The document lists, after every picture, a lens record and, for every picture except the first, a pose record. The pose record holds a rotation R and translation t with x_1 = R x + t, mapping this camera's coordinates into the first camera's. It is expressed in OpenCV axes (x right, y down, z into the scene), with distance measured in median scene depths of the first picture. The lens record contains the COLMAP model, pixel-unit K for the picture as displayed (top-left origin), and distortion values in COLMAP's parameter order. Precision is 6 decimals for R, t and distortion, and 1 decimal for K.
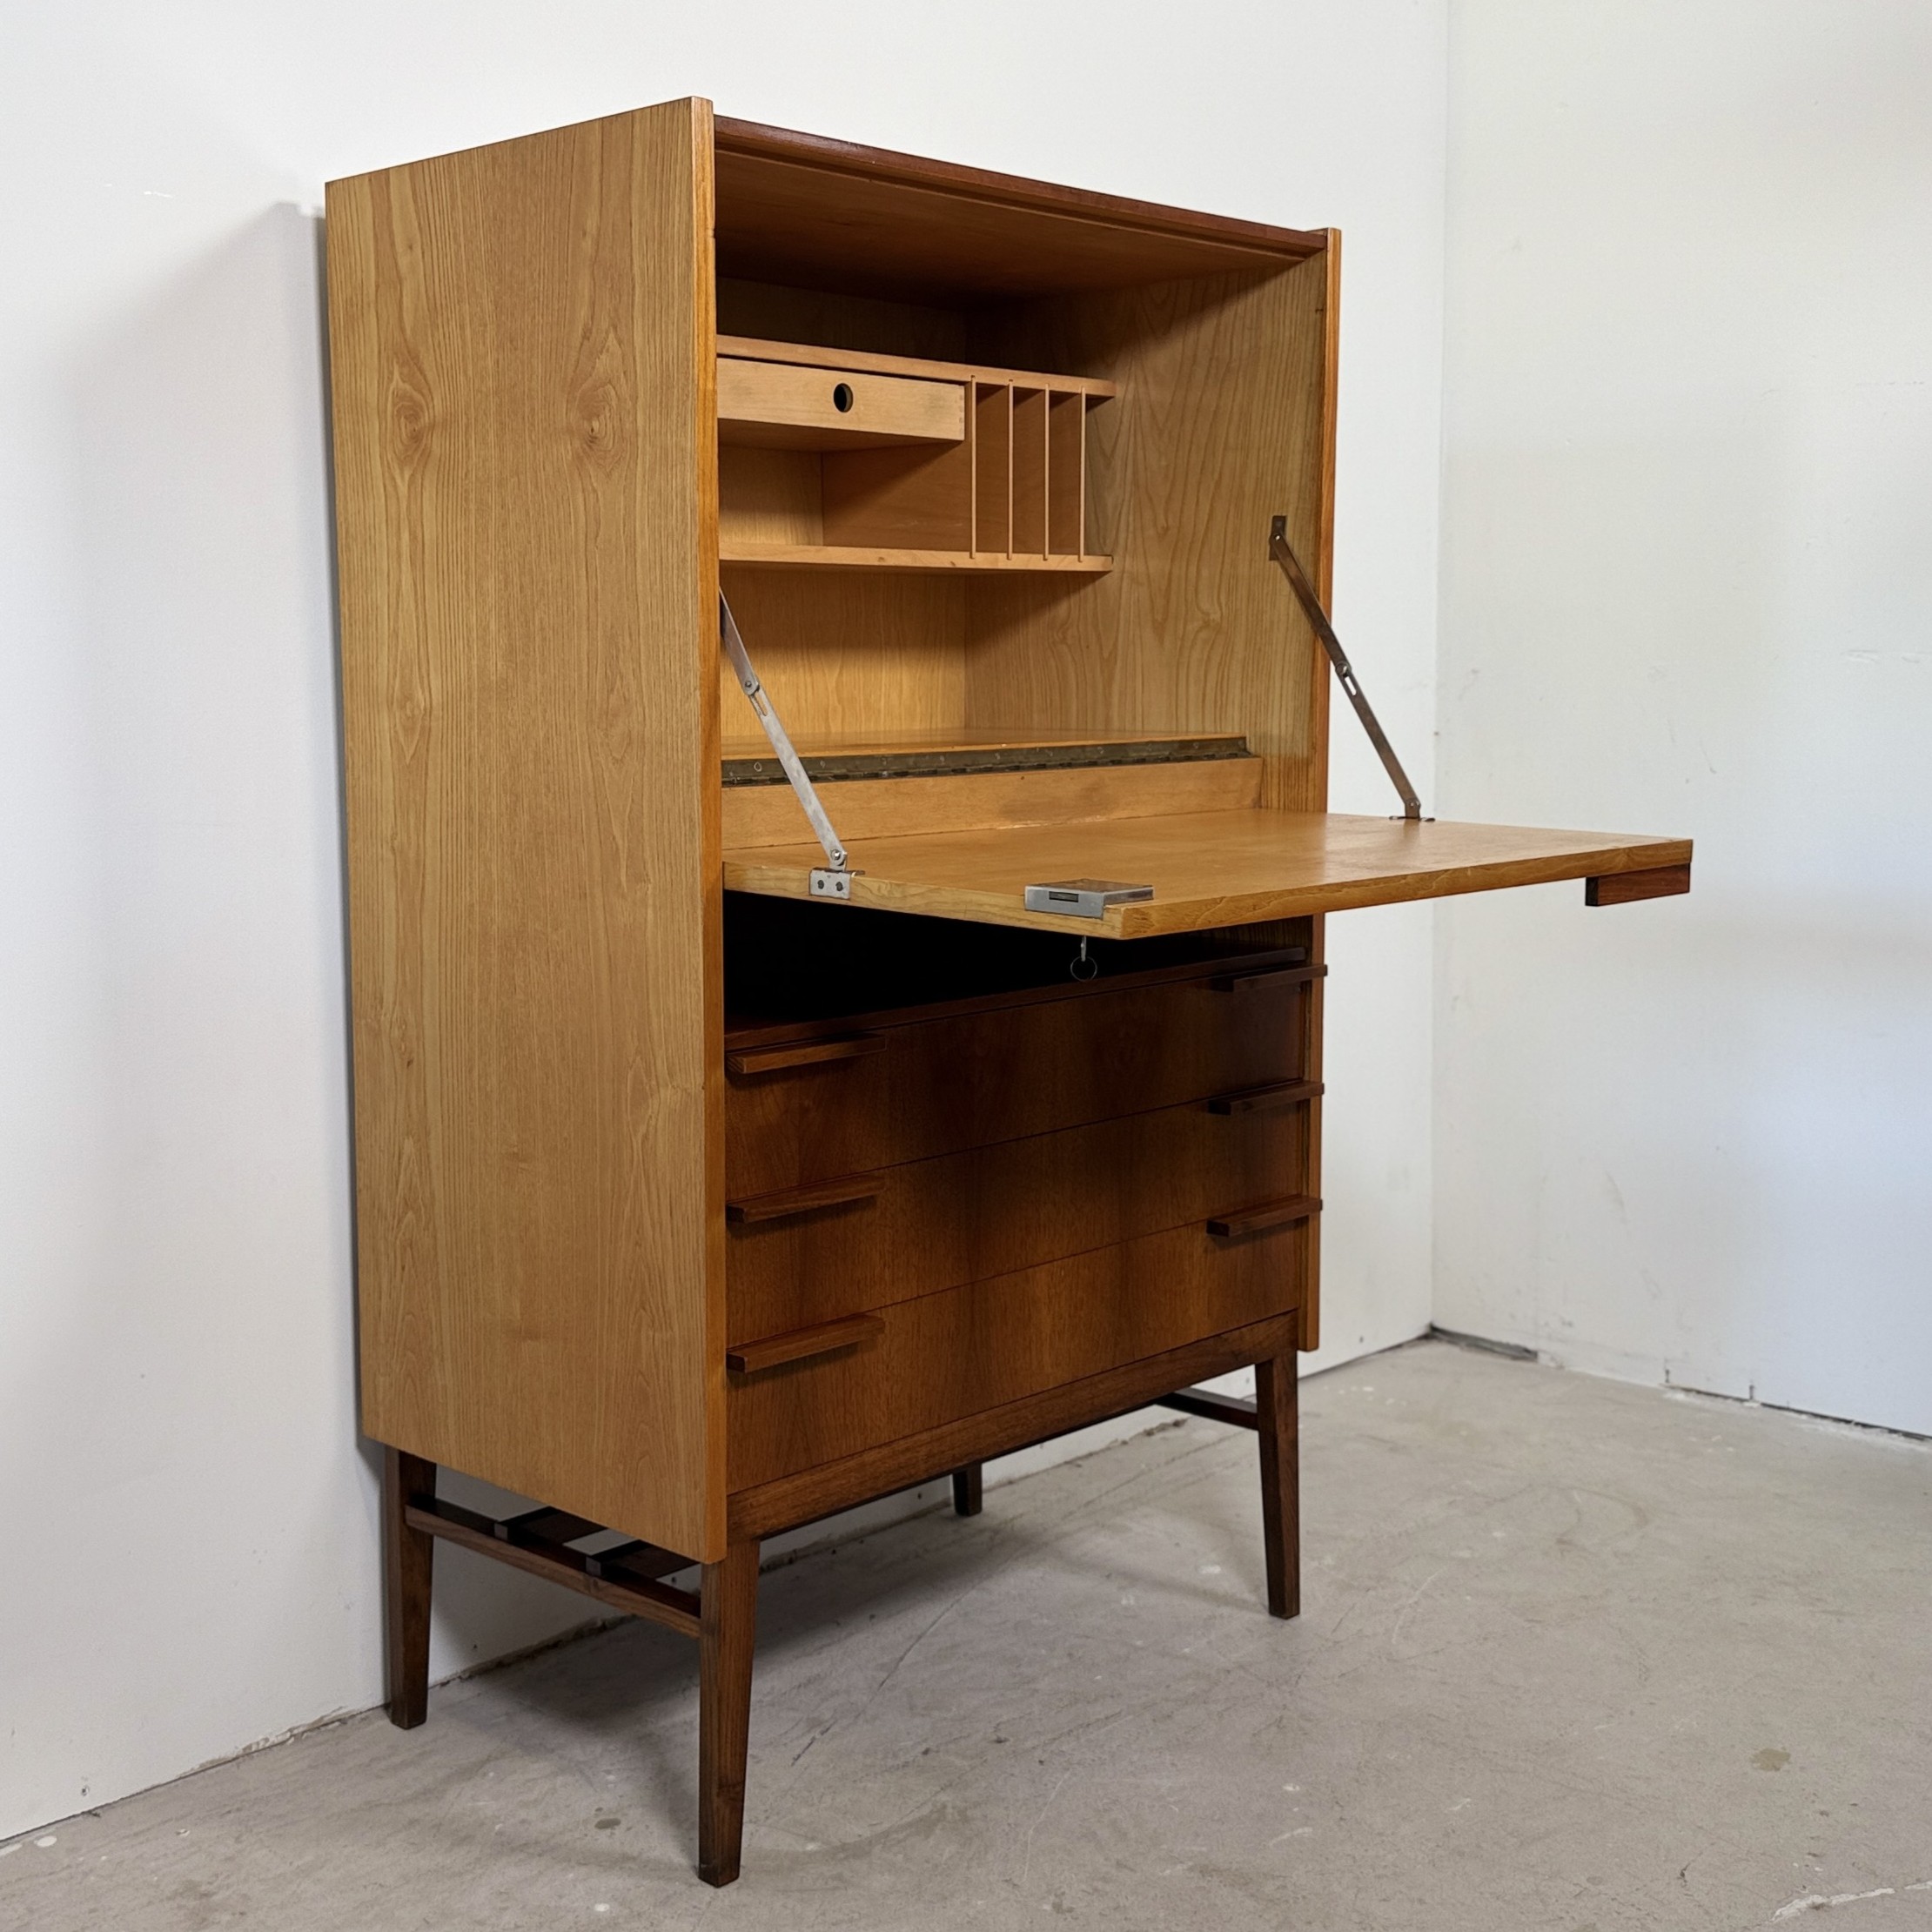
lens RADIAL K [[2469.7, 0, 864.9], [0, 2469.7, 932.3], [0, 0, 1]] dist [0.170681, -0.464166]
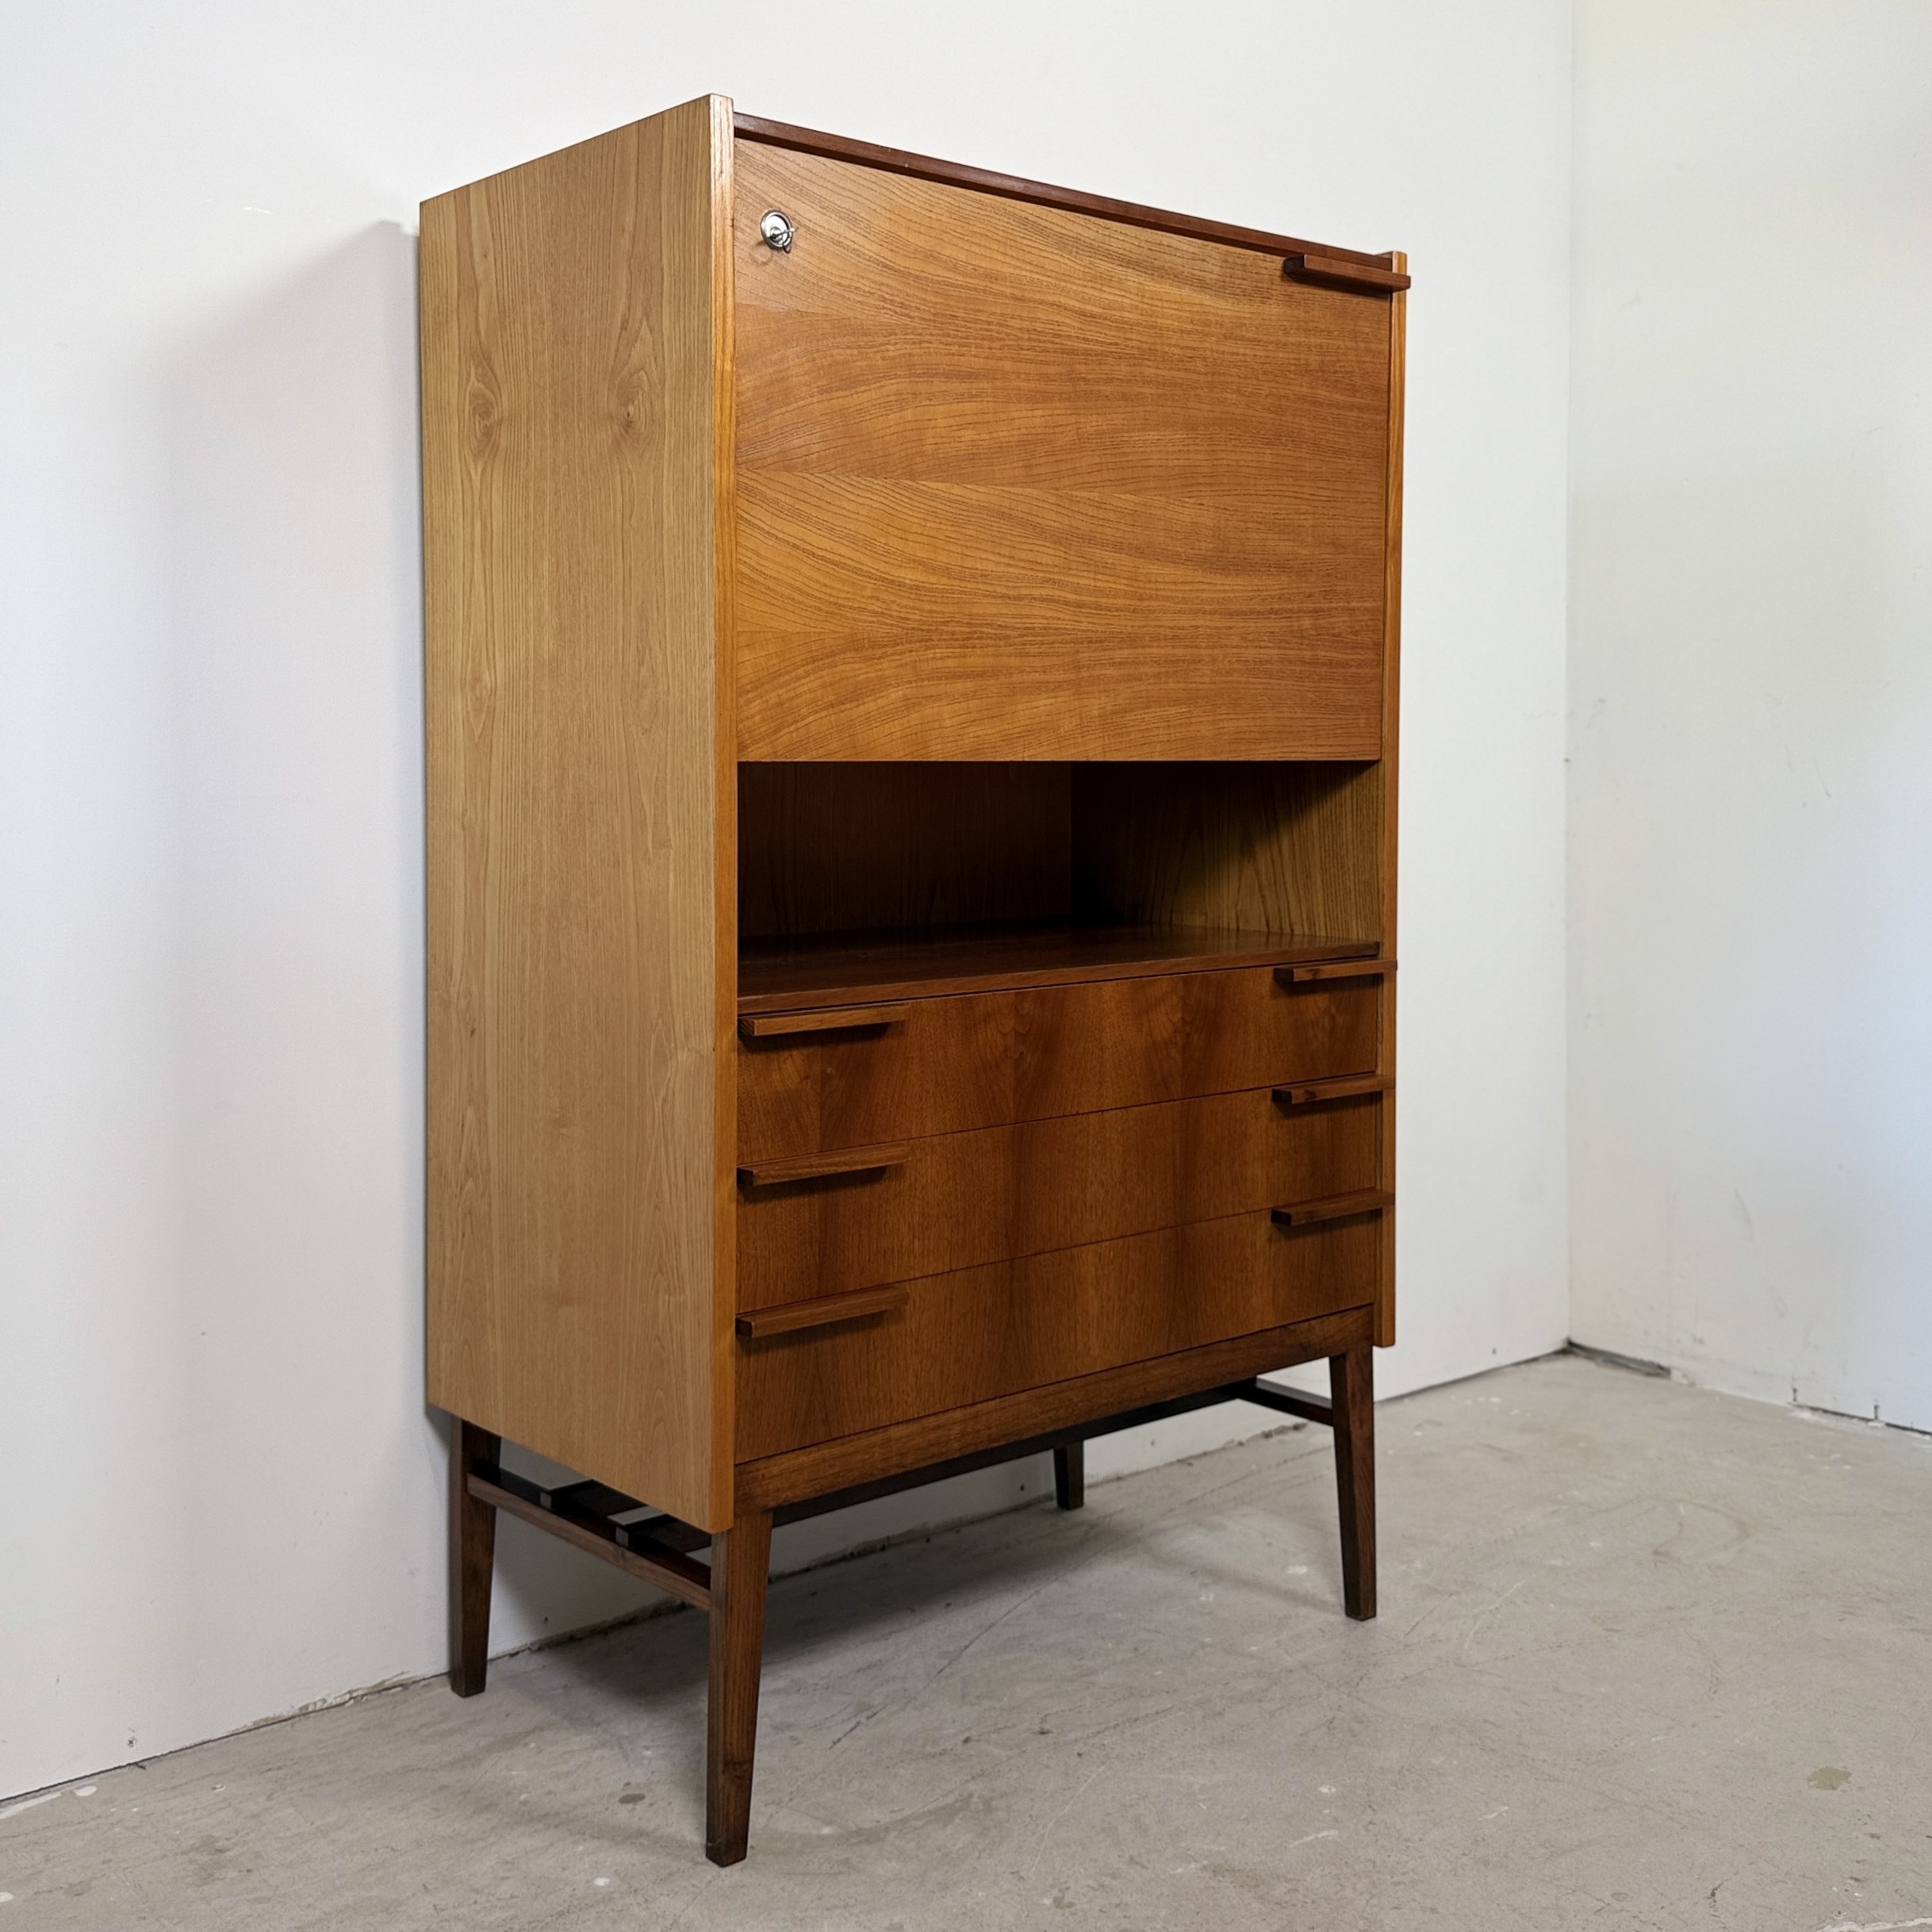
lens RADIAL K [[2257.7, 0, 990.5], [0, 2257.7, 801.9], [0, 0, 1]] dist [0.159276, -0.398682]
pose [[0.997456, 0.009543, -0.070641, 0.098921], [-0.015247, 0.996625, -0.080660, 0.030733], [0.069633, 0.081531, 0.994235, 0.067581]]
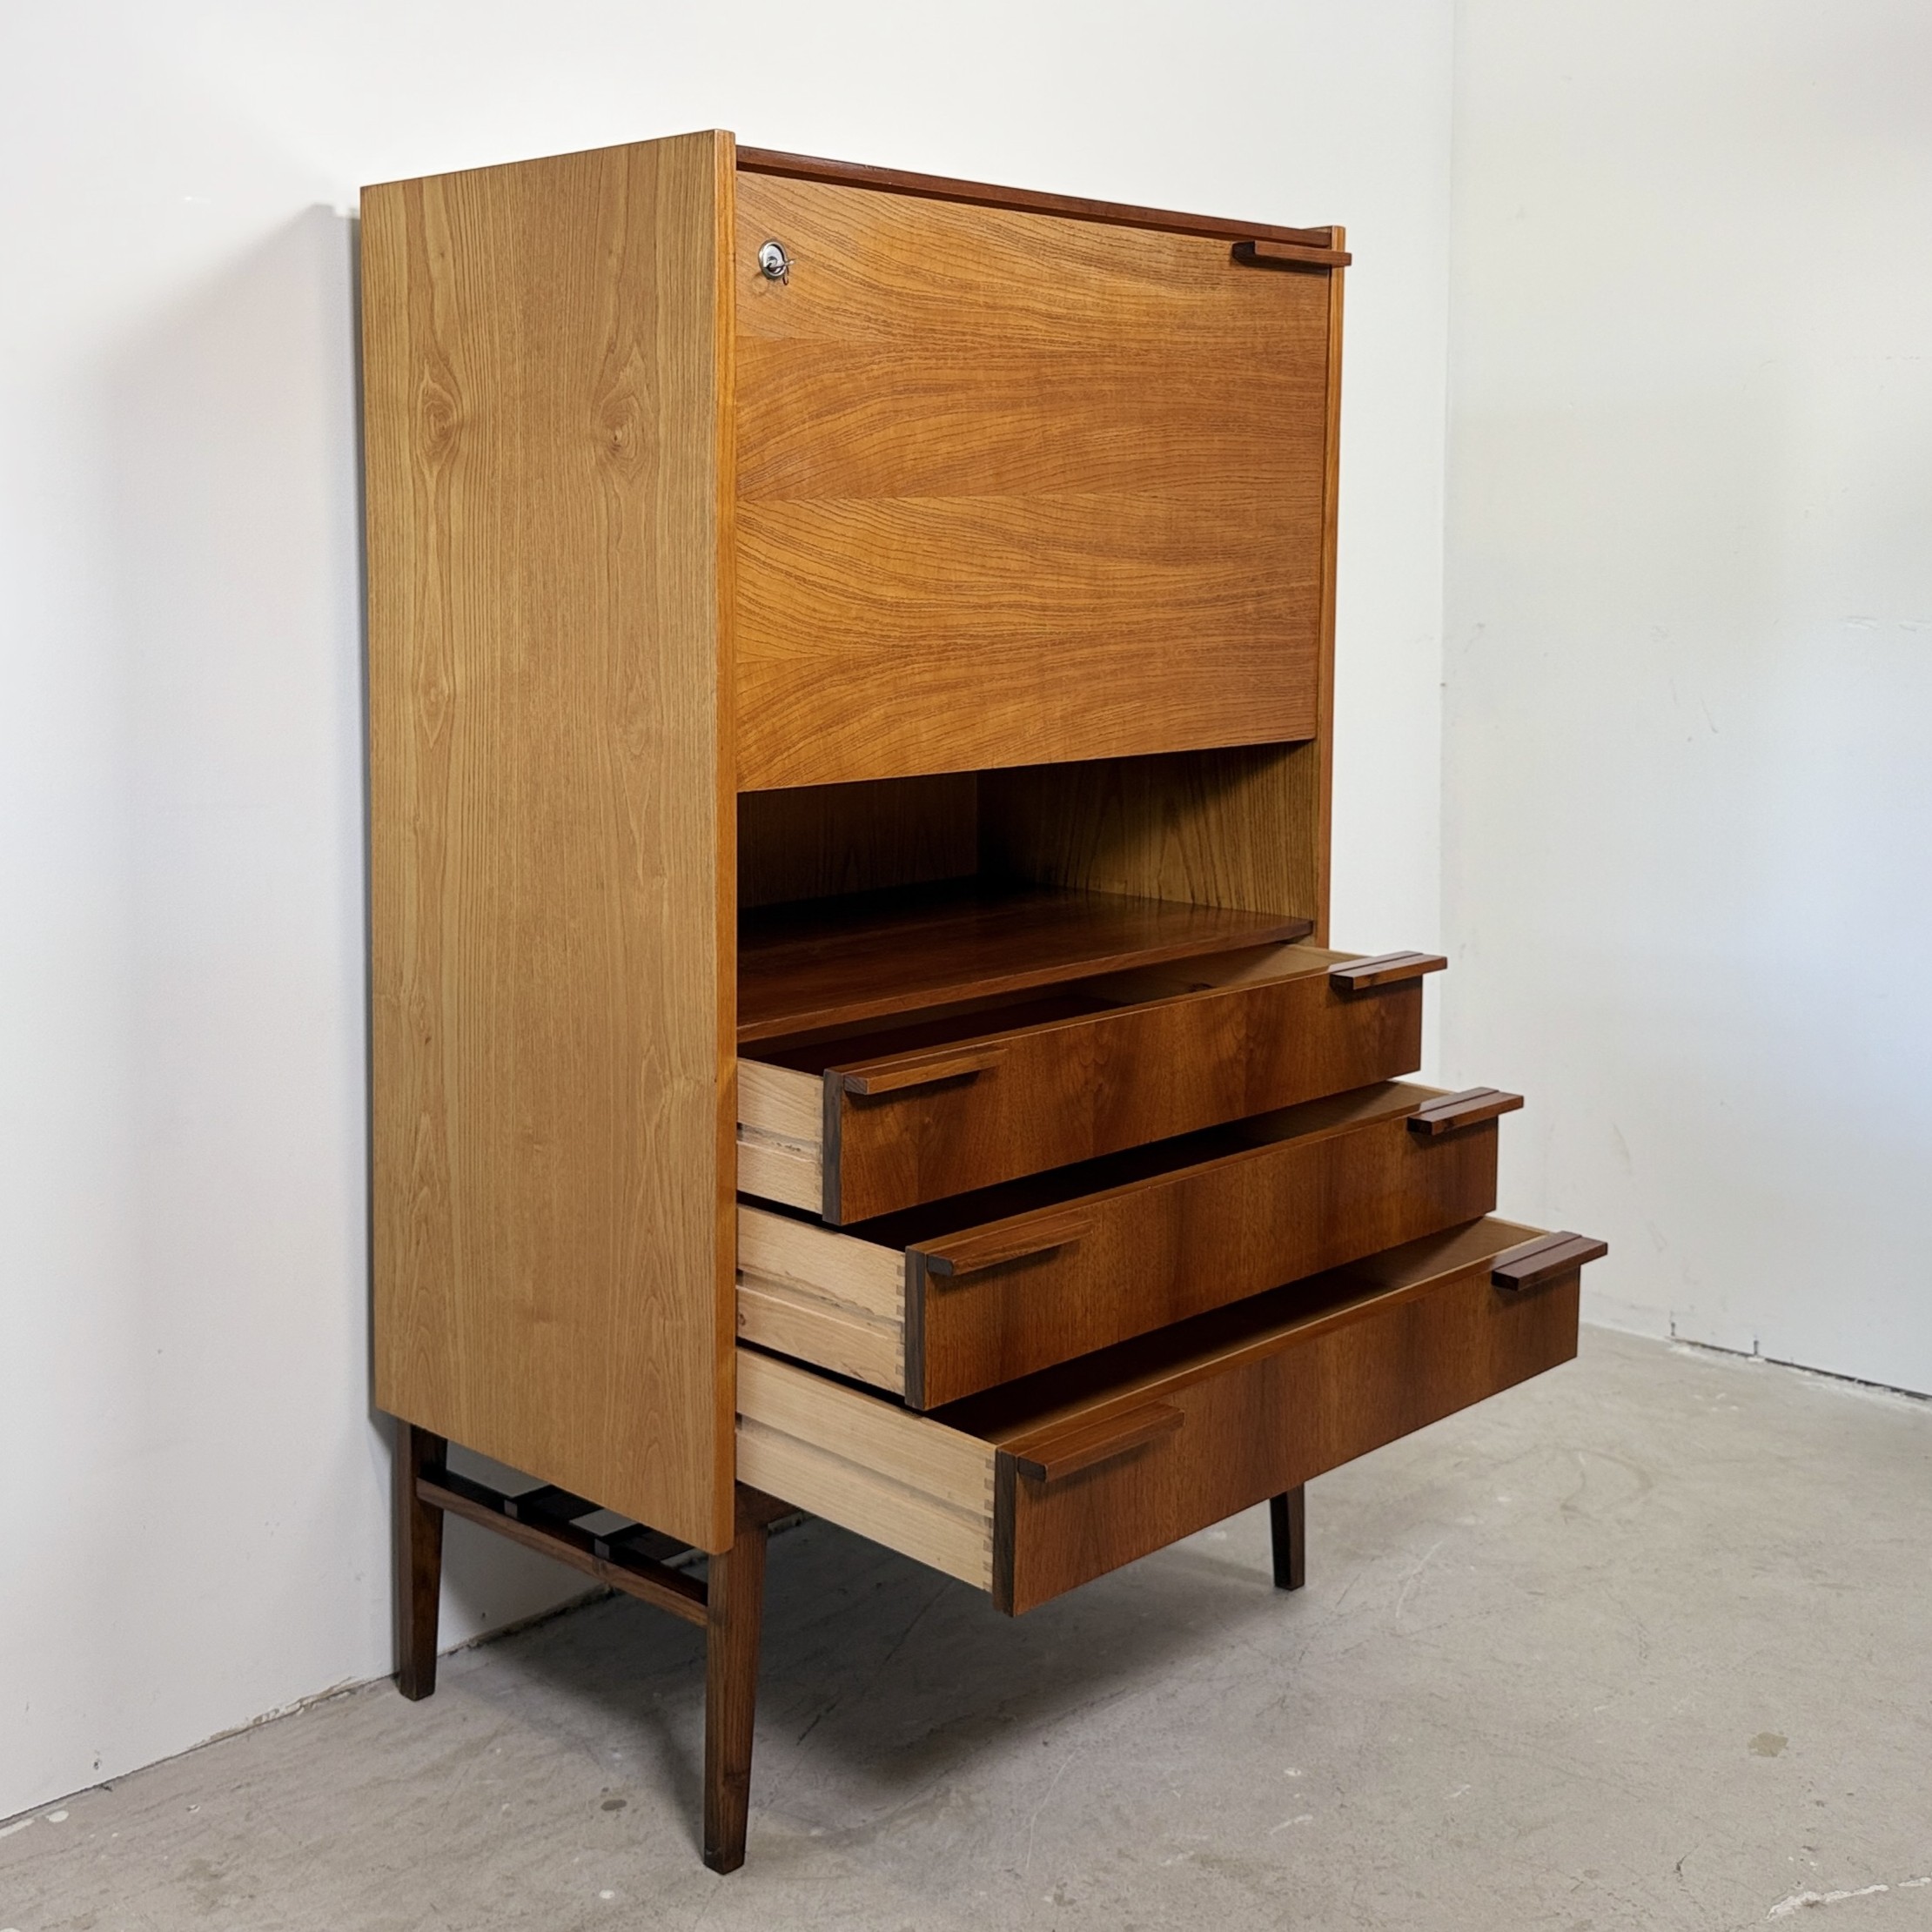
lens RADIAL K [[2464.8, 0, 878.8], [0, 2464.8, 728.9], [0, 0, 1]] dist [0.162846, -0.428188]
pose [[0.999969, 0.007701, -0.001645, 0.002171], [-0.007756, 0.999302, -0.036531, -0.039752], [0.001363, 0.036543, 0.999331, -0.020212]]
